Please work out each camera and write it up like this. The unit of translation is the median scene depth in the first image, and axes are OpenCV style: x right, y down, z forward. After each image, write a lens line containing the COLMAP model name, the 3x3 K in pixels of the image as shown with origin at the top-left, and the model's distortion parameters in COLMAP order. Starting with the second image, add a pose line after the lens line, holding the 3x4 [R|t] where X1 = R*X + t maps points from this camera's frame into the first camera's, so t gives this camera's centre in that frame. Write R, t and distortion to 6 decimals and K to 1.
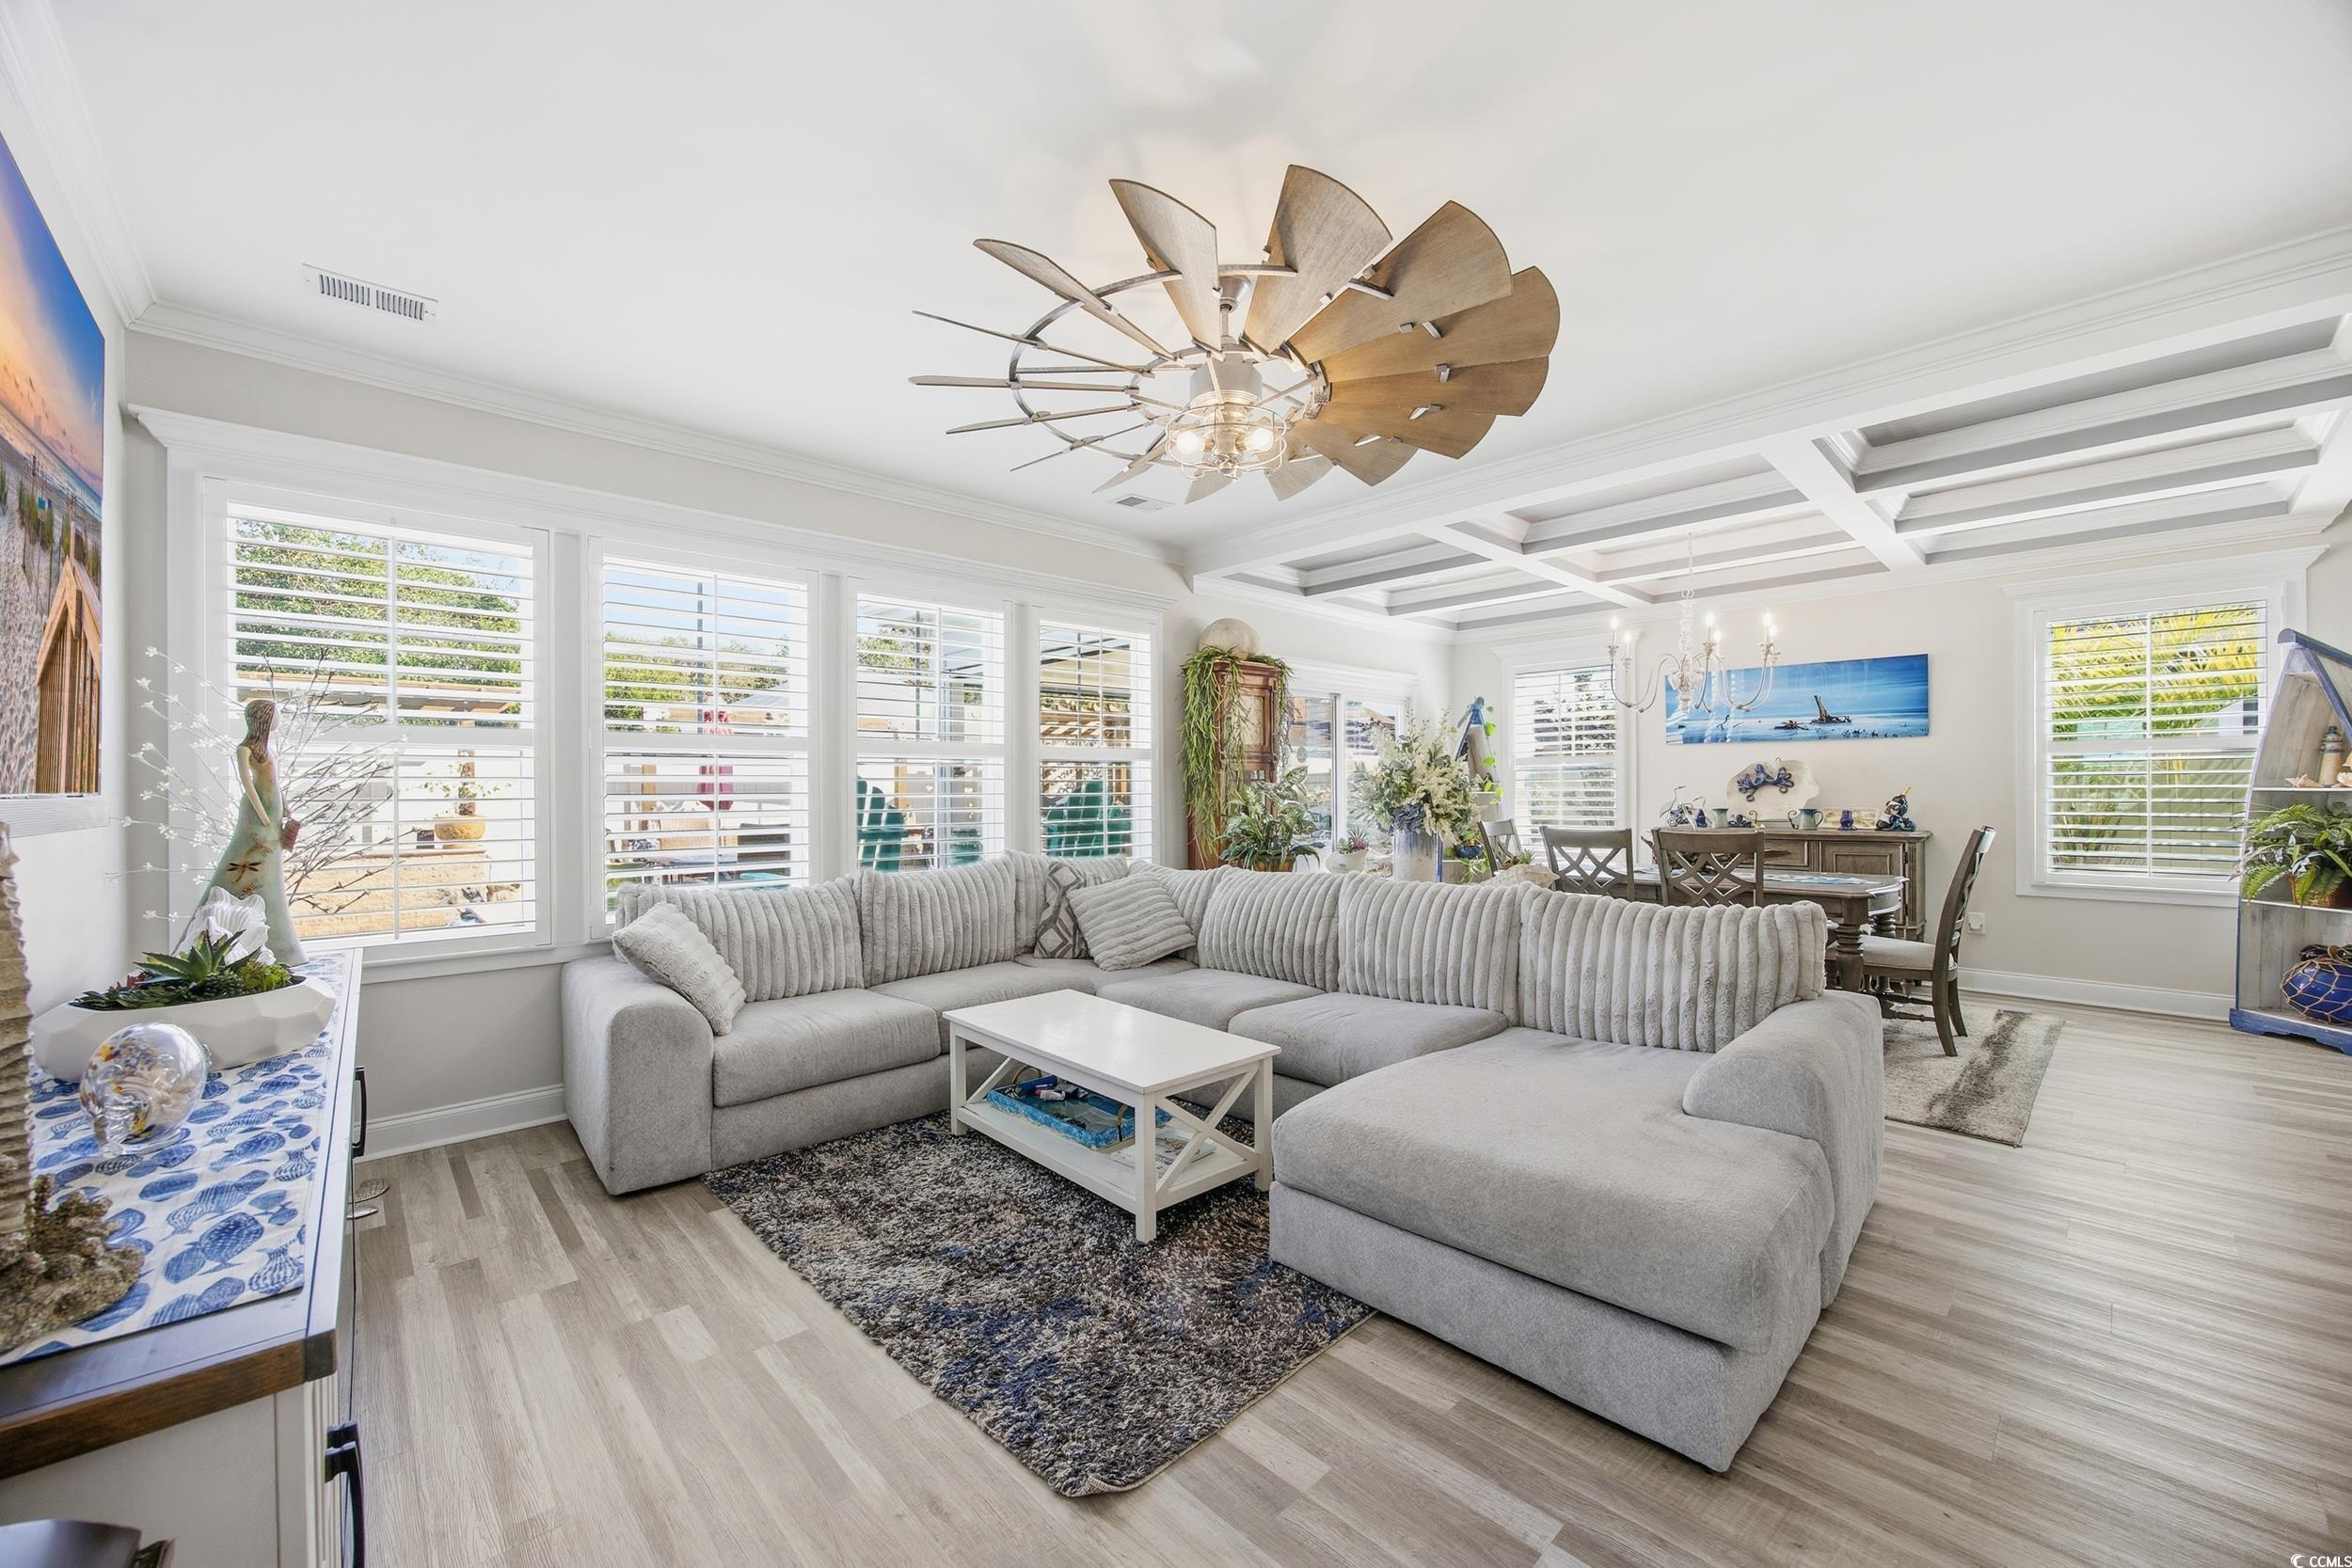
lens RADIAL K [[941.9, 0, 1149.2], [0, 941.9, 790.2], [0, 0, 1]] dist [0.001130, 0.000111]
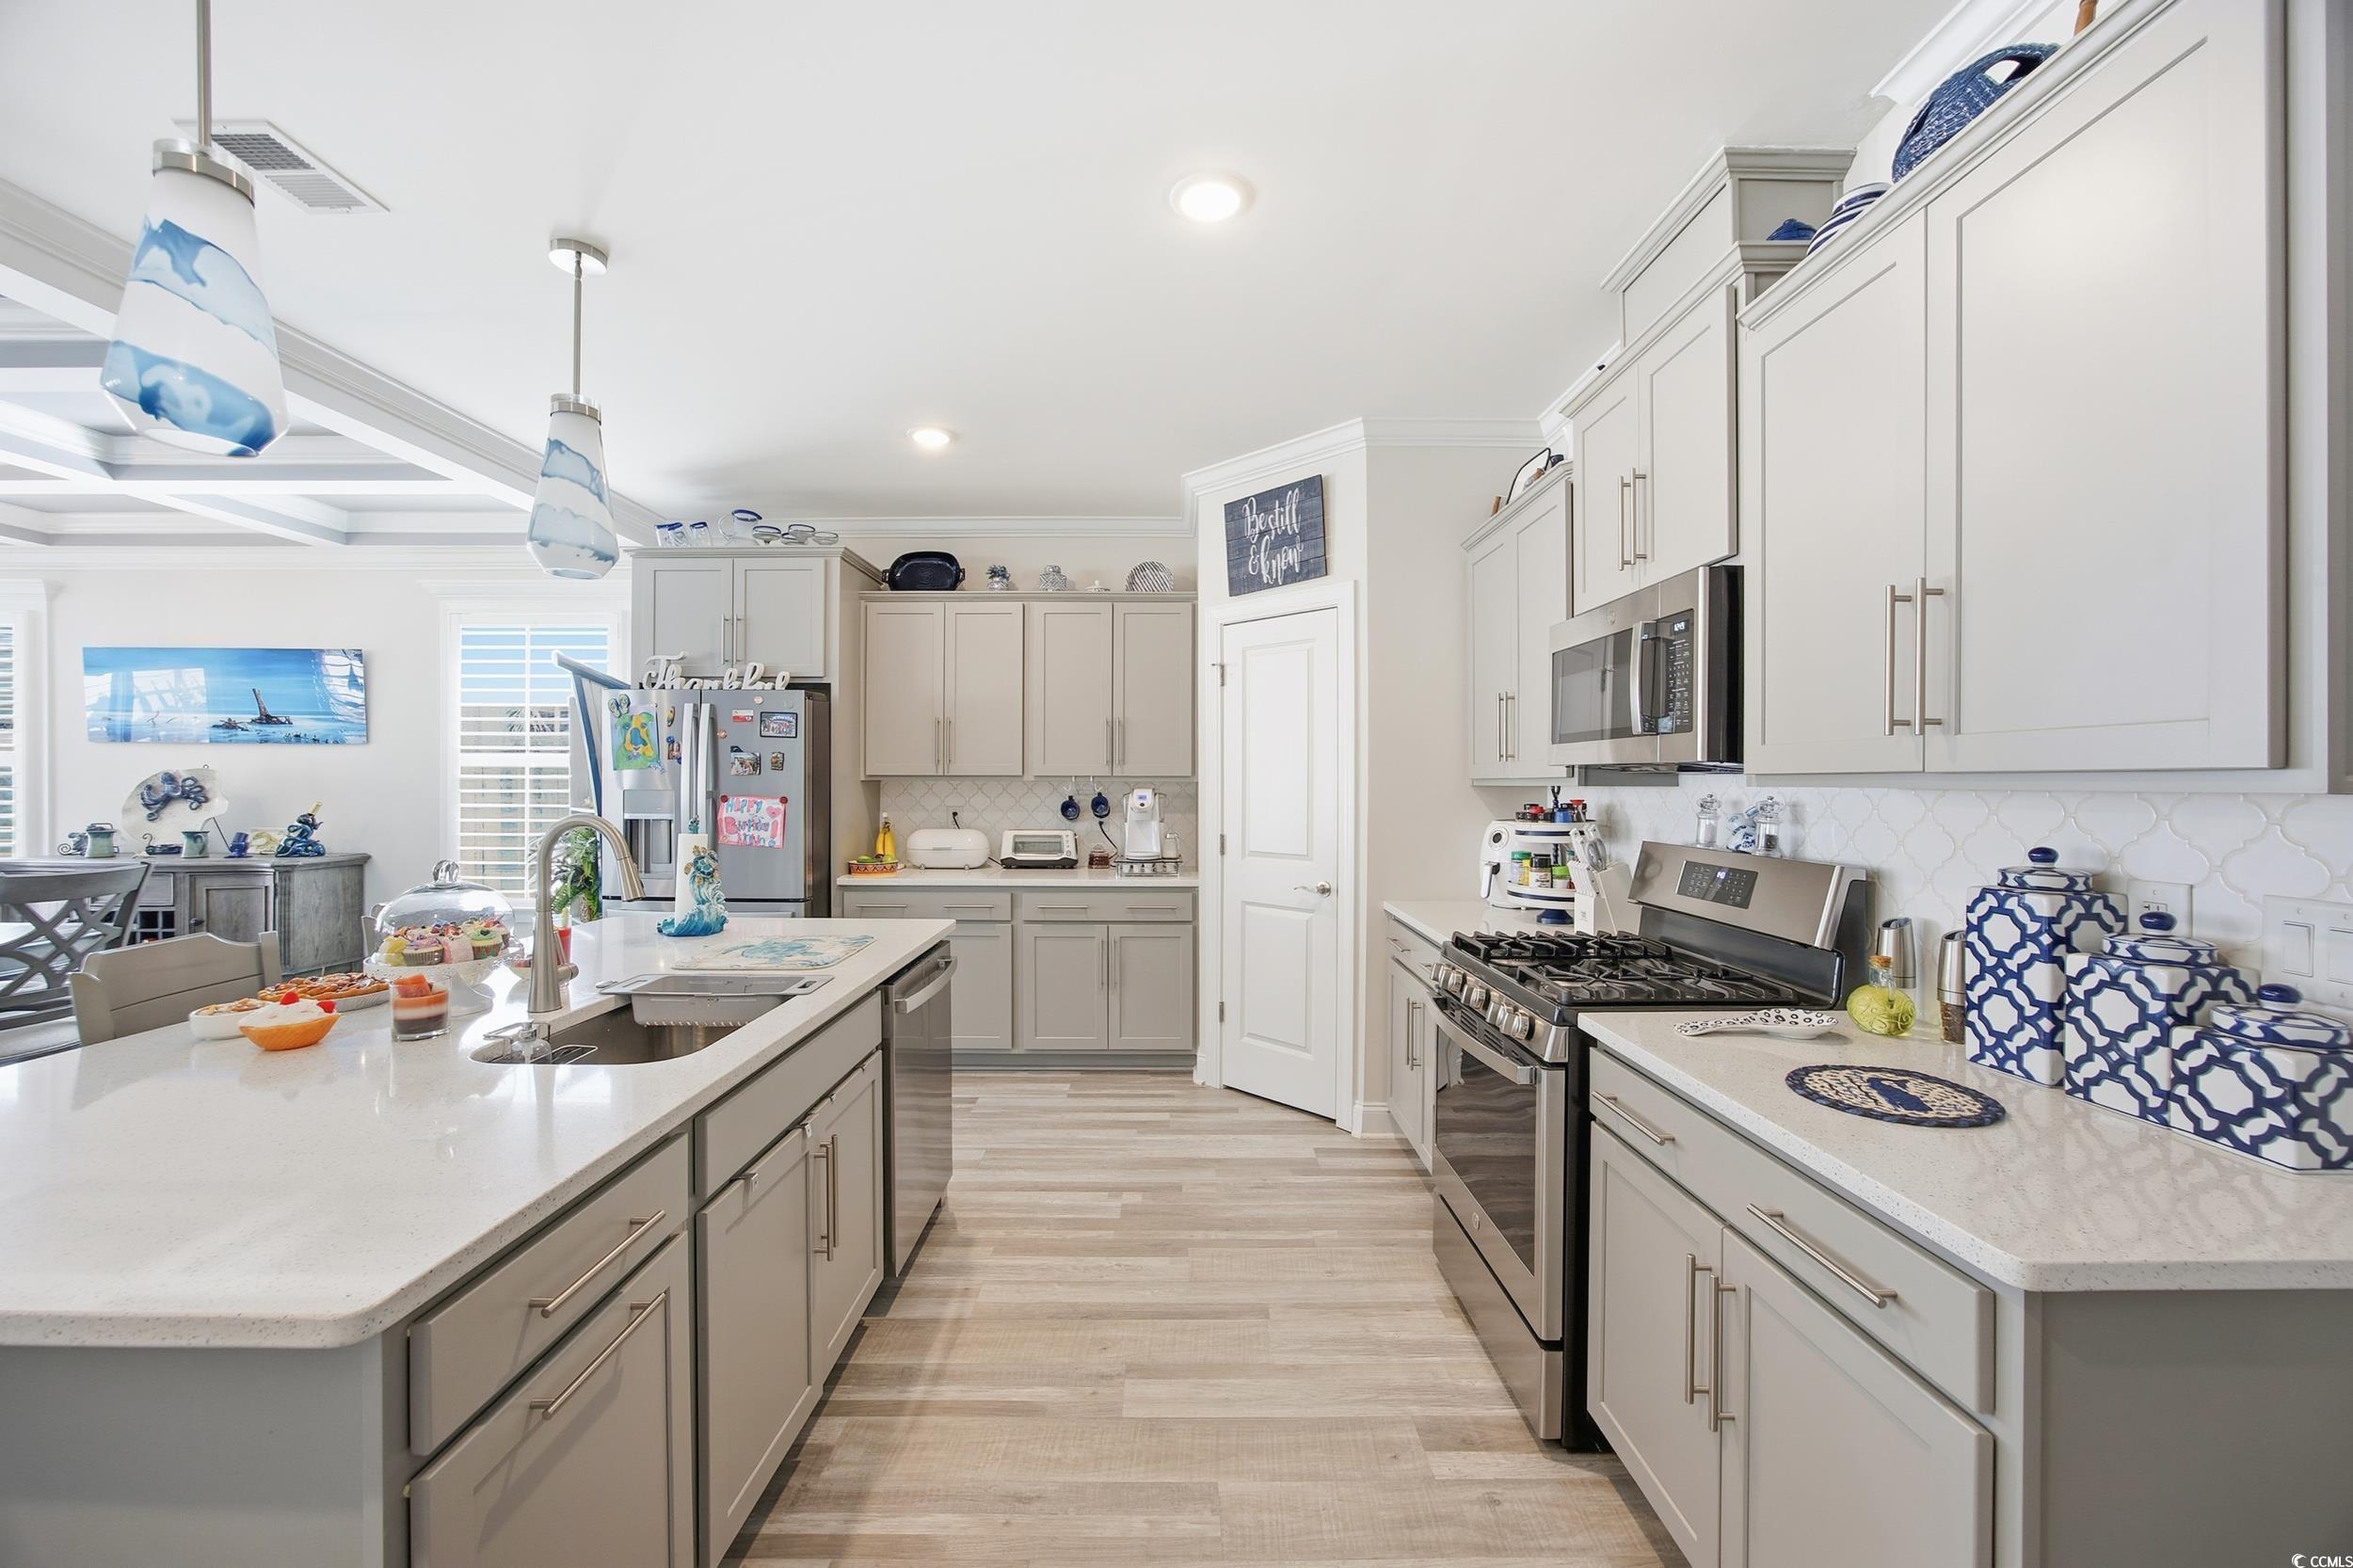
lens RADIAL K [[891.9, 0, 1176.5], [0, 891.9, 784.0], [0, 0, 1]] dist [-0.033594, 0.010587]
pose [[0.671824, 0.006526, 0.740682, 0.712114], [-0.003800, 0.999978, -0.005364, -0.018159], [-0.740701, 0.000789, 0.671834, -0.099547]]
